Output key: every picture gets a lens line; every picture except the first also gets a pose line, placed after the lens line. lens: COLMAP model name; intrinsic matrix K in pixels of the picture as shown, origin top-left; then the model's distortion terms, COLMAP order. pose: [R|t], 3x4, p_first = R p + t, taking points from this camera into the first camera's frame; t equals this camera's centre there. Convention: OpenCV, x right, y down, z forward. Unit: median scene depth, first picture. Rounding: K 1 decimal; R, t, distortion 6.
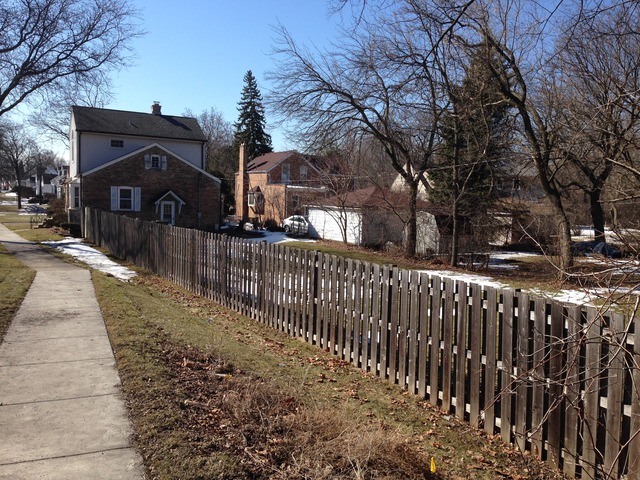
lens RADIAL K [[575.4, 0, 321.3], [0, 575.4, 225.9], [0, 0, 1]] dist [0.062992, -0.011630]
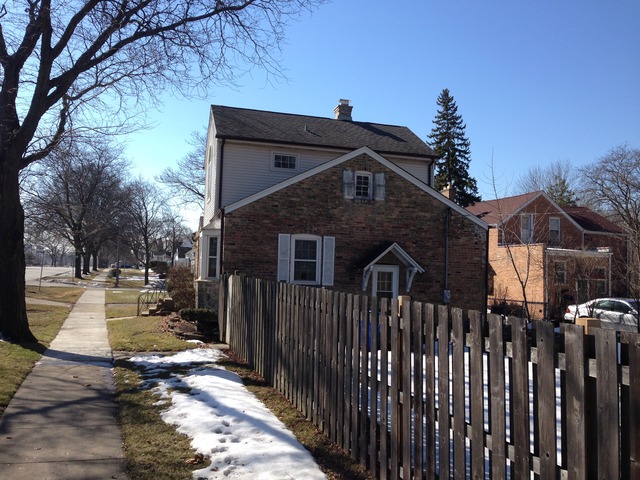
lens RADIAL K [[575.4, 0, 321.3], [0, 575.4, 225.9], [0, 0, 1]] dist [0.062992, -0.011630]
pose [[0.978174, -0.015706, -0.207192, -0.211500], [-0.012635, 0.990798, -0.134755, -0.009626], [0.207402, 0.134431, 0.968975, 0.501057]]
